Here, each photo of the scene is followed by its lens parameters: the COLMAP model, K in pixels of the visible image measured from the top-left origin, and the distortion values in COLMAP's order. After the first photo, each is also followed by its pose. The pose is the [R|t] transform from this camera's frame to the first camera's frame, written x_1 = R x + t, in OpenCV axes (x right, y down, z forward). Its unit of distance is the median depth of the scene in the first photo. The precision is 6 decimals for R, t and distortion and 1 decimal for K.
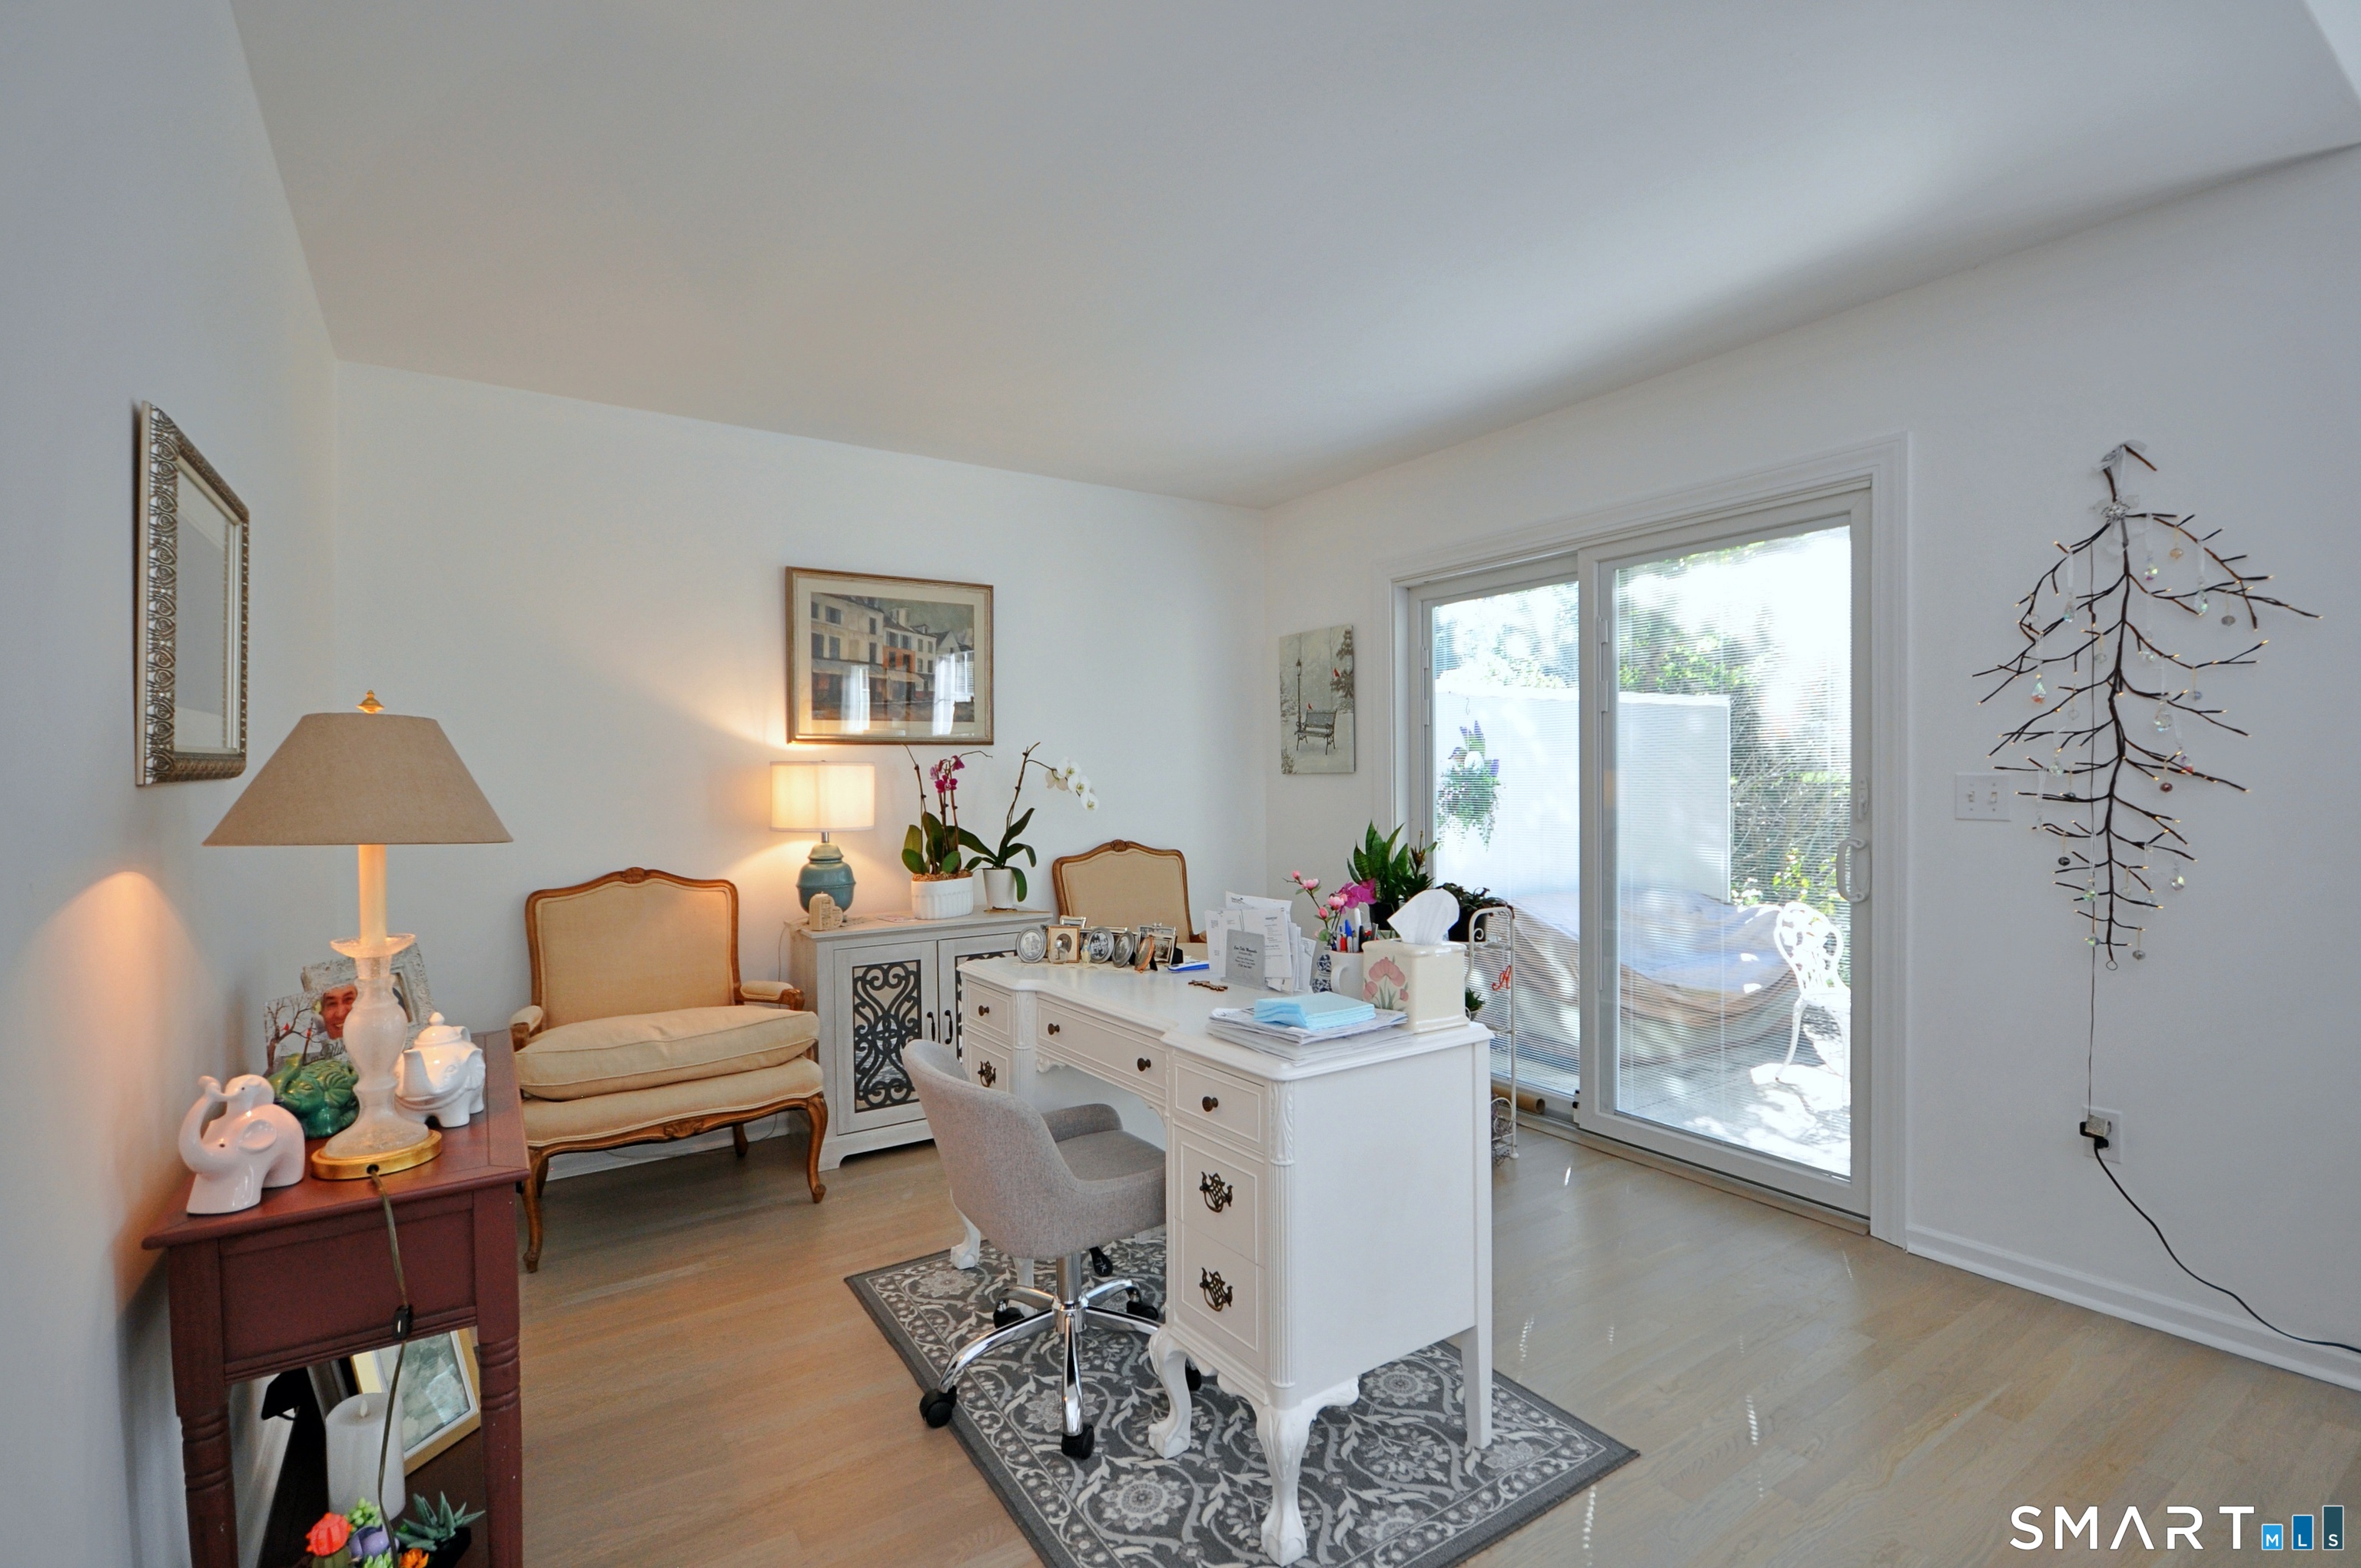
lens RADIAL K [[1060.4, 0, 1184.6], [0, 1060.4, 796.9], [0, 0, 1]] dist [-0.000794, 0.000094]
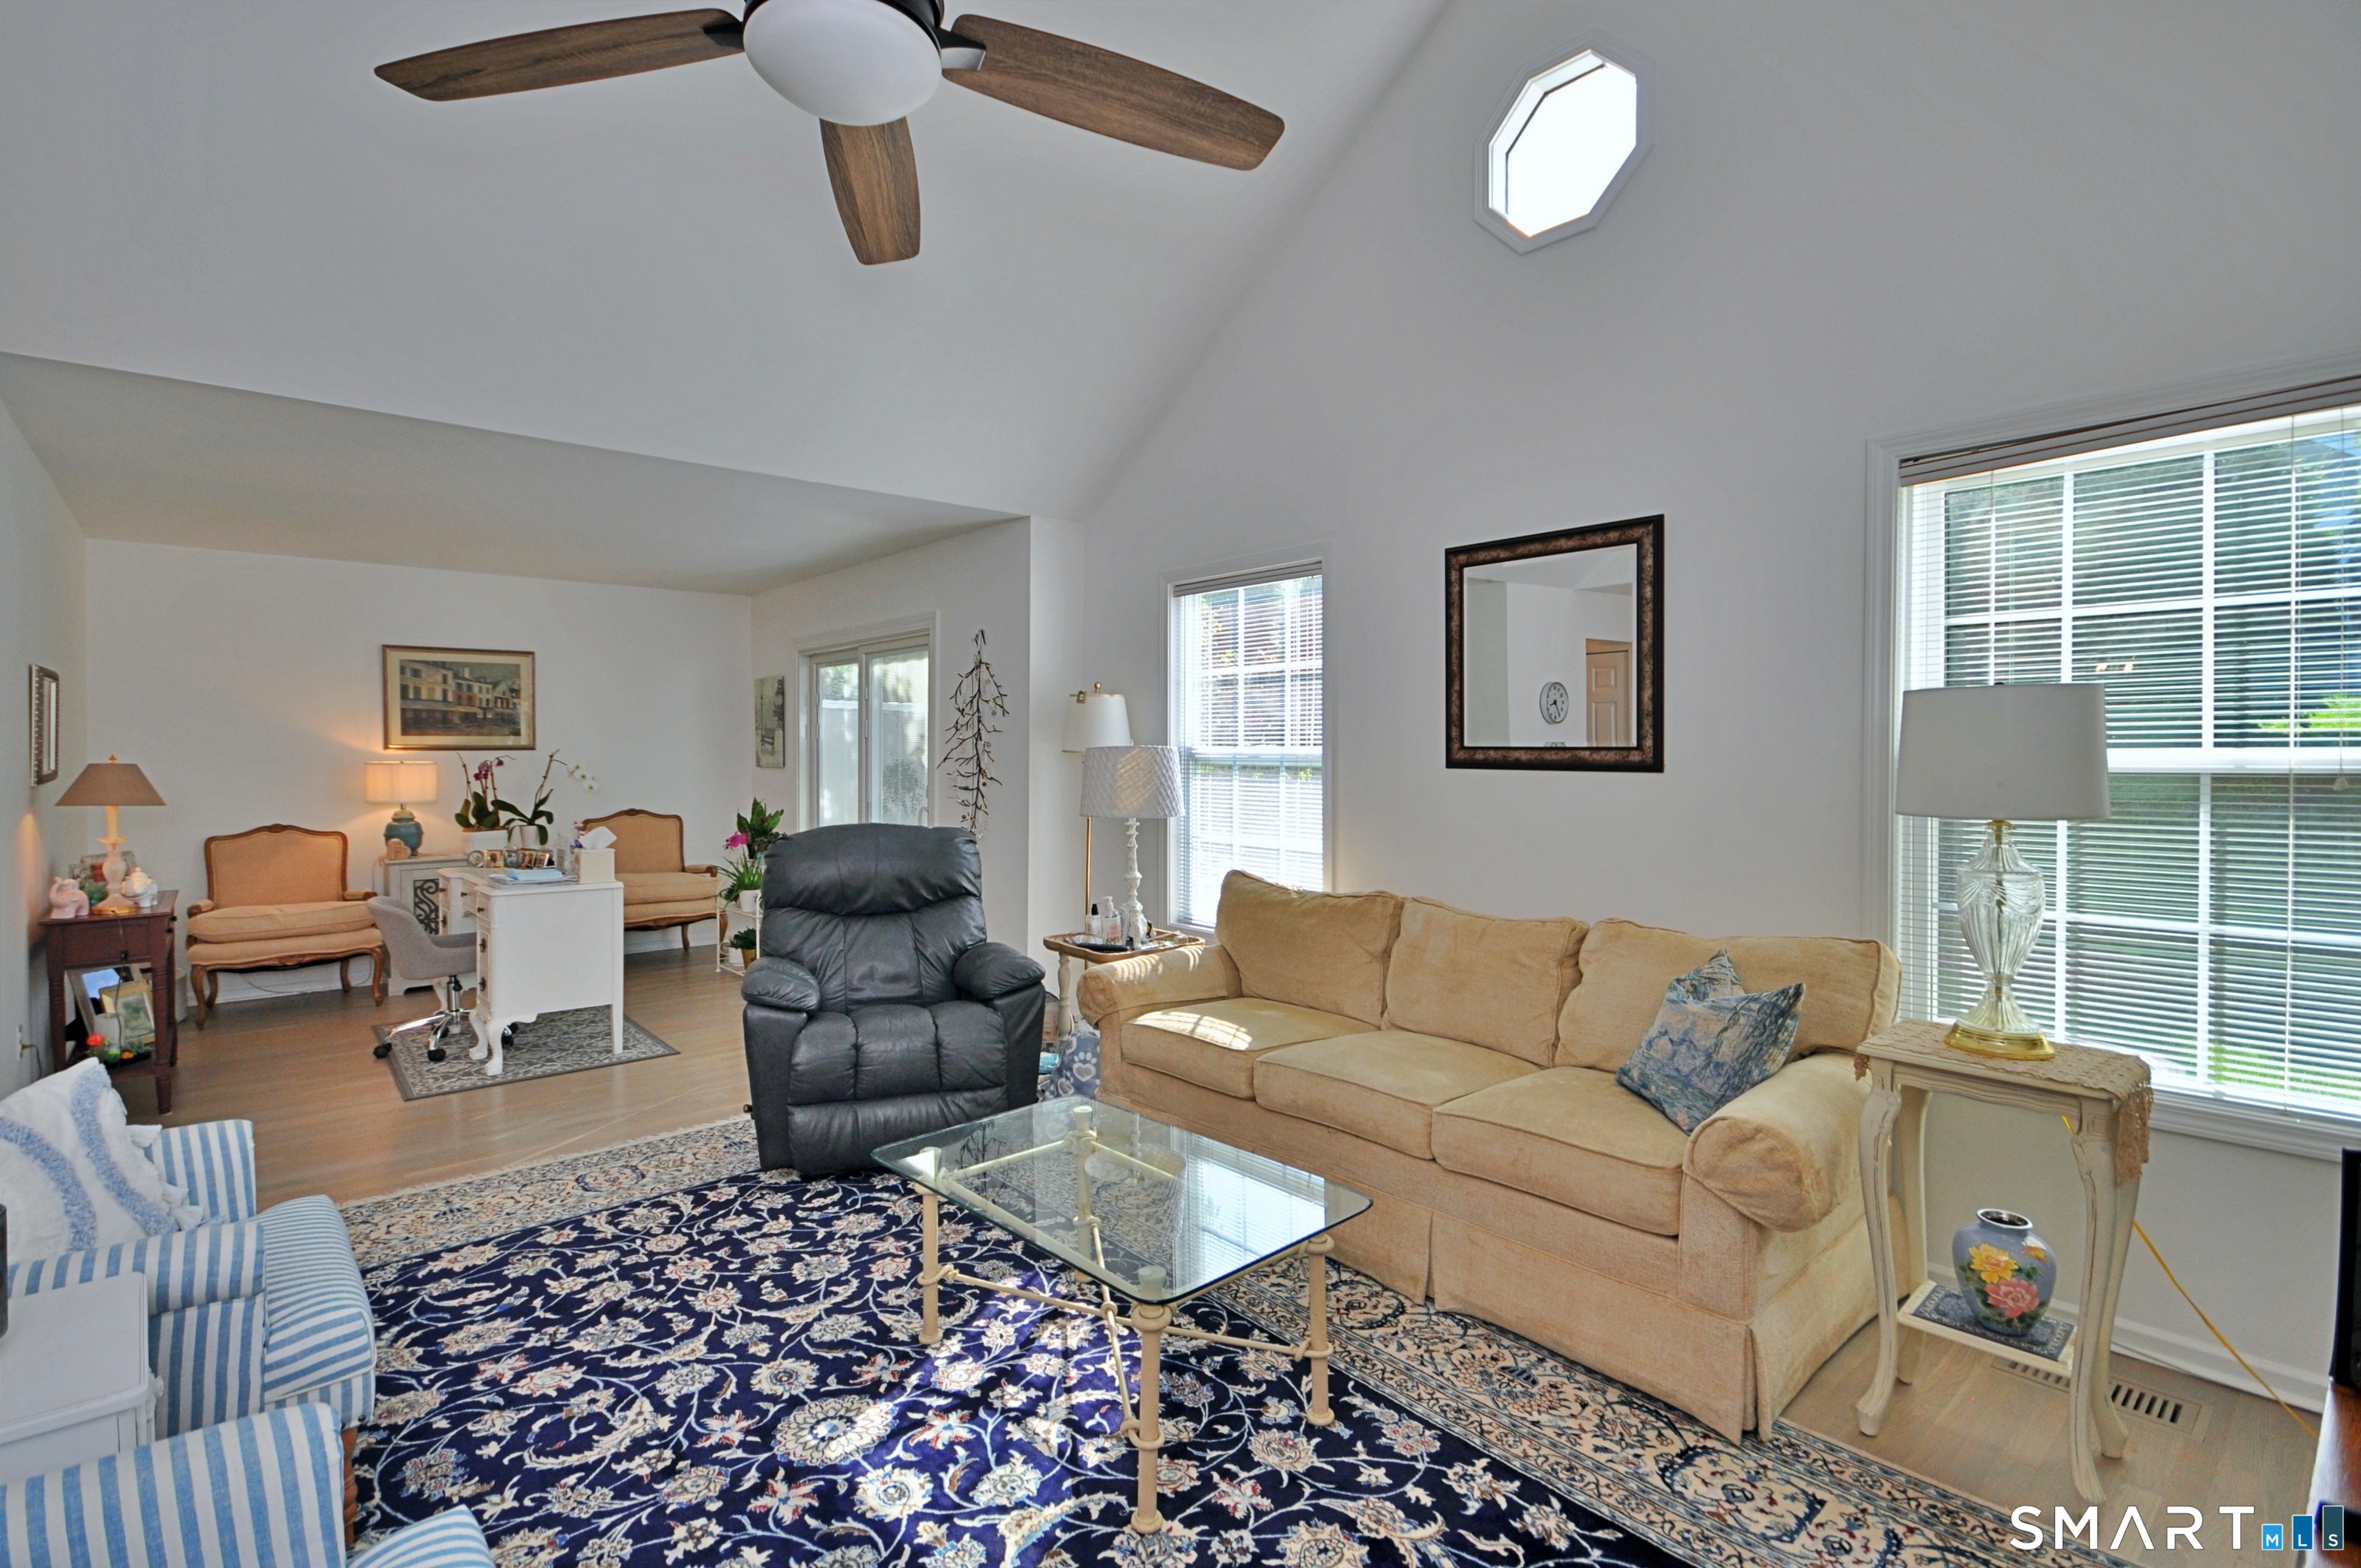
lens RADIAL K [[1091.8, 0, 1180.5], [0, 1091.8, 765.8], [0, 0, 1]] dist [-0.001499, -0.001072]
pose [[0.991248, 0.005941, 0.131877, 0.665970], [-0.005395, 0.999975, -0.004502, -0.026022], [-0.131900, 0.003751, 0.991256, -0.898634]]
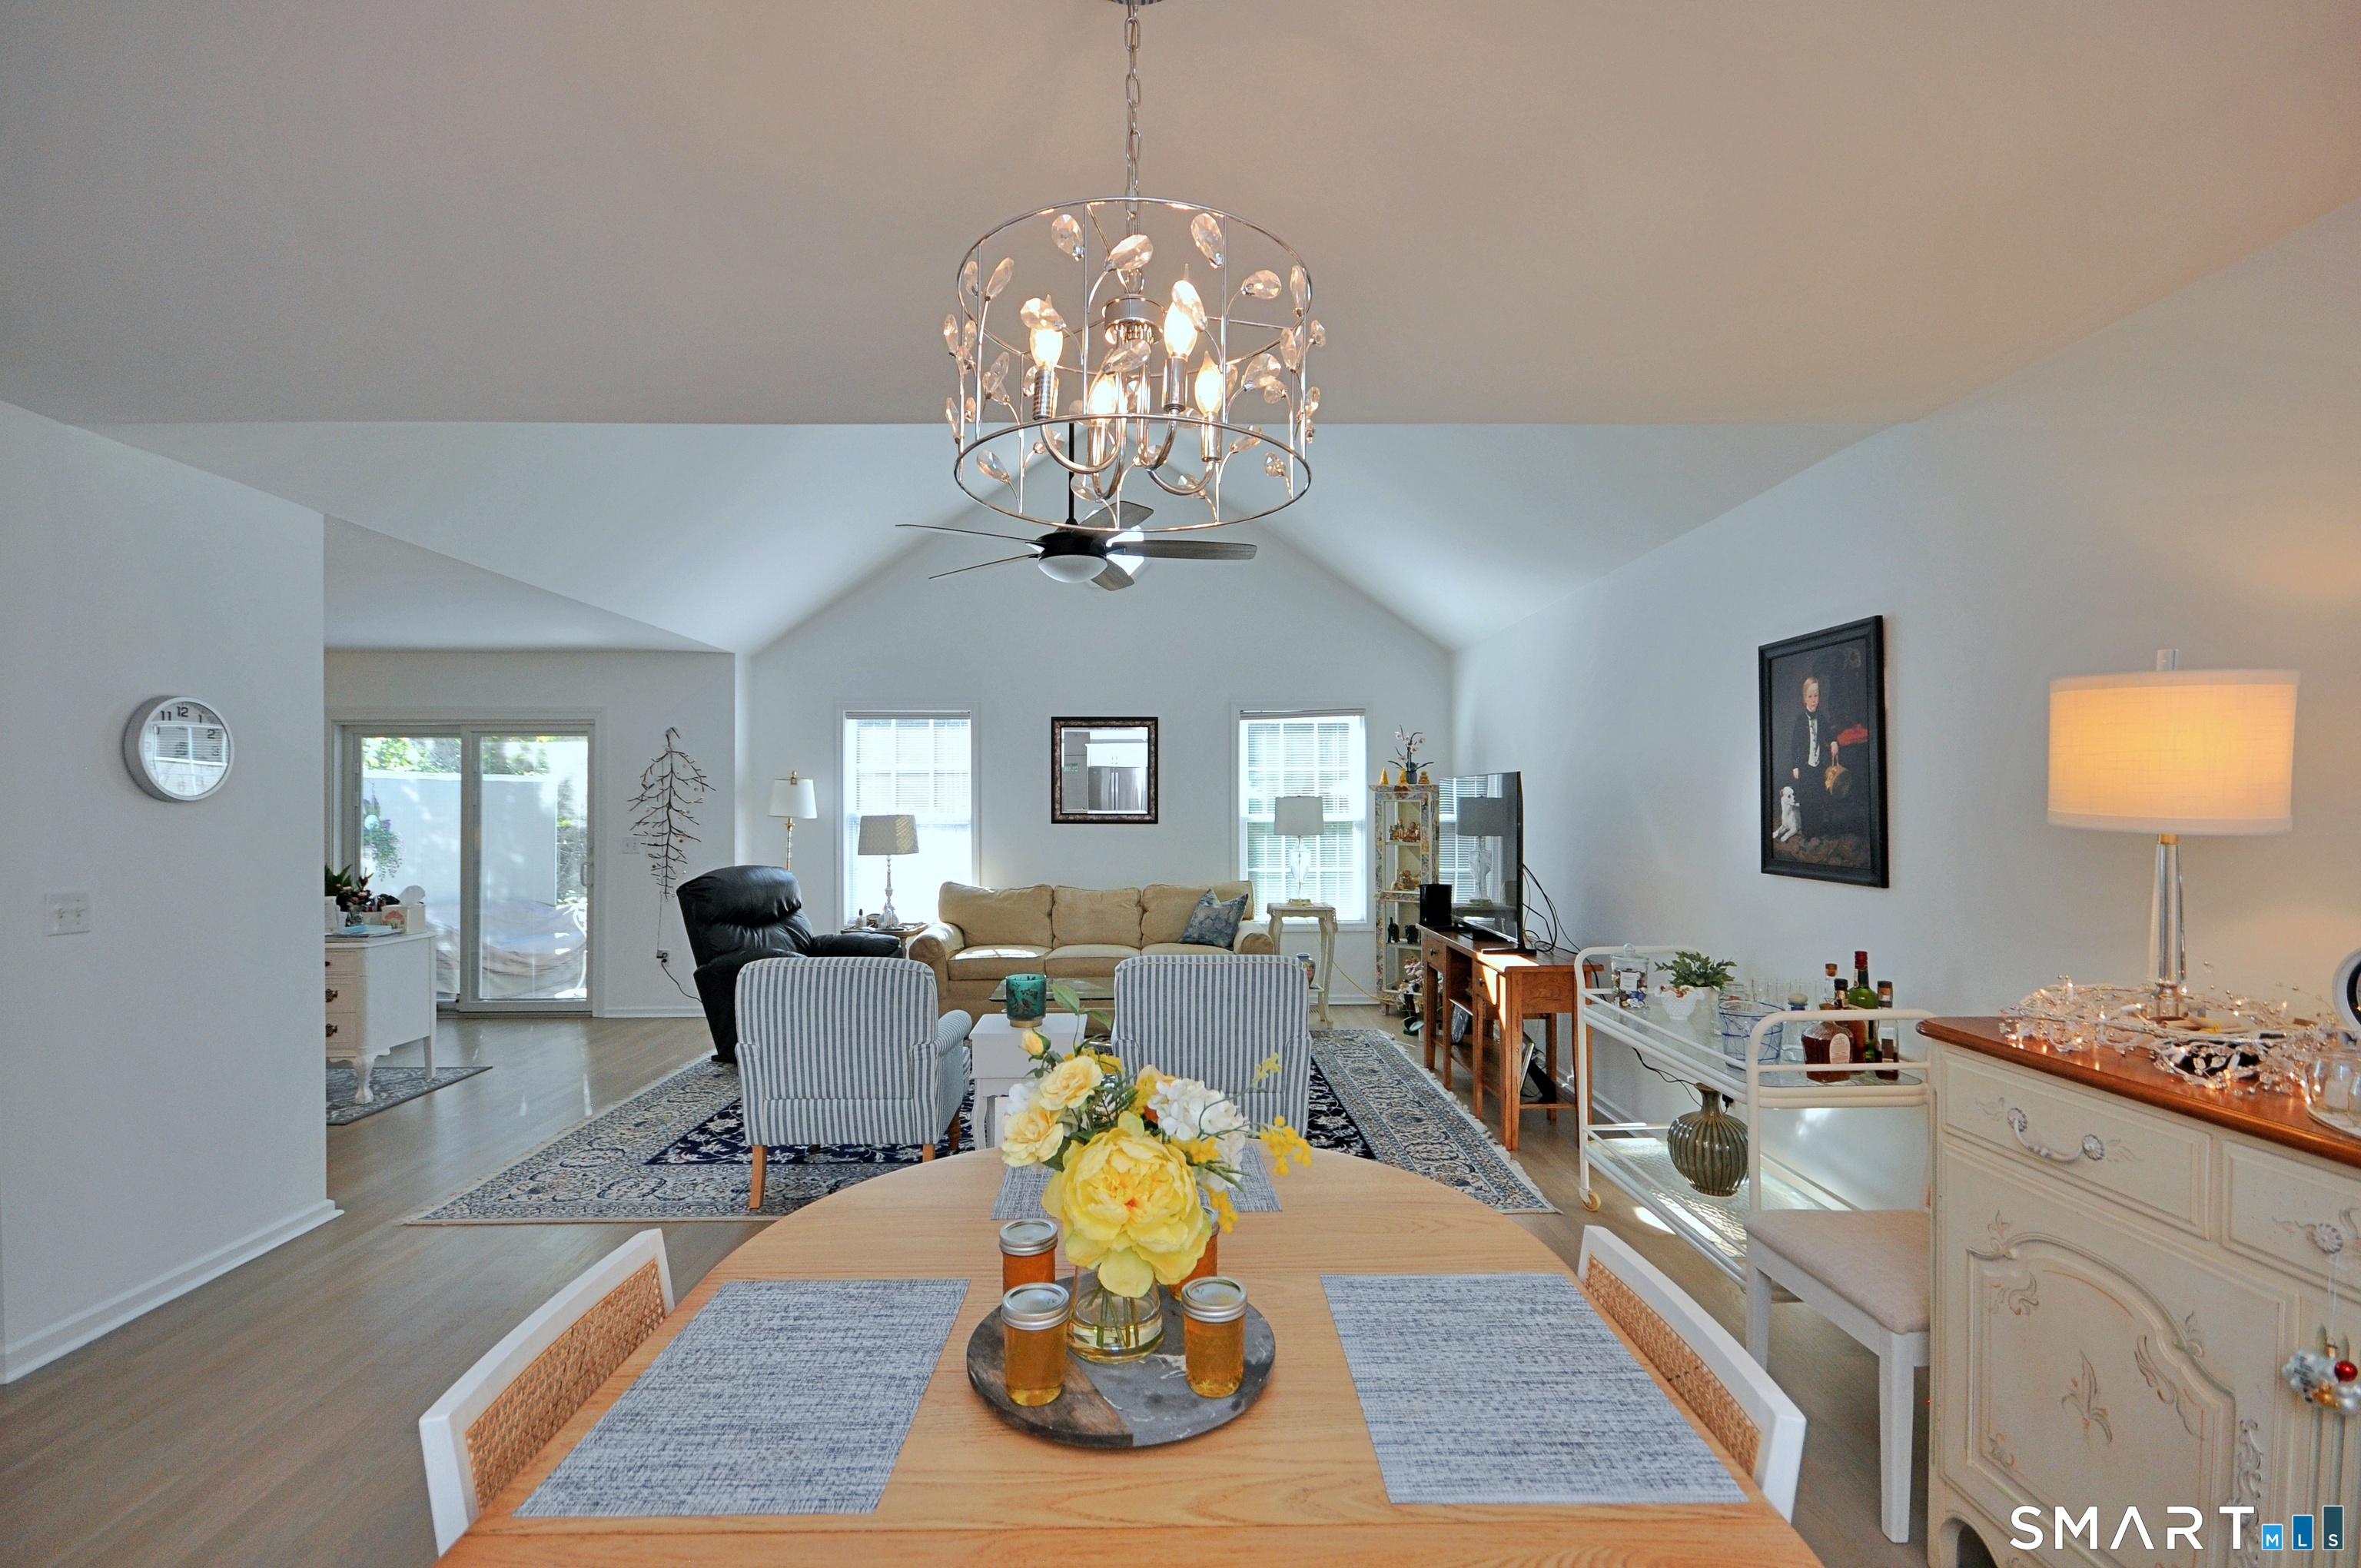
lens RADIAL K [[1028.7, 0, 1180.7], [0, 1028.7, 793.7], [0, 0, 1]] dist [0.002403, 0.000239]
pose [[0.546592, 0.014944, 0.837266, -0.520361], [0.011259, 0.999619, -0.025193, -0.035491], [-0.837323, 0.023197, 0.546216, -1.215699]]
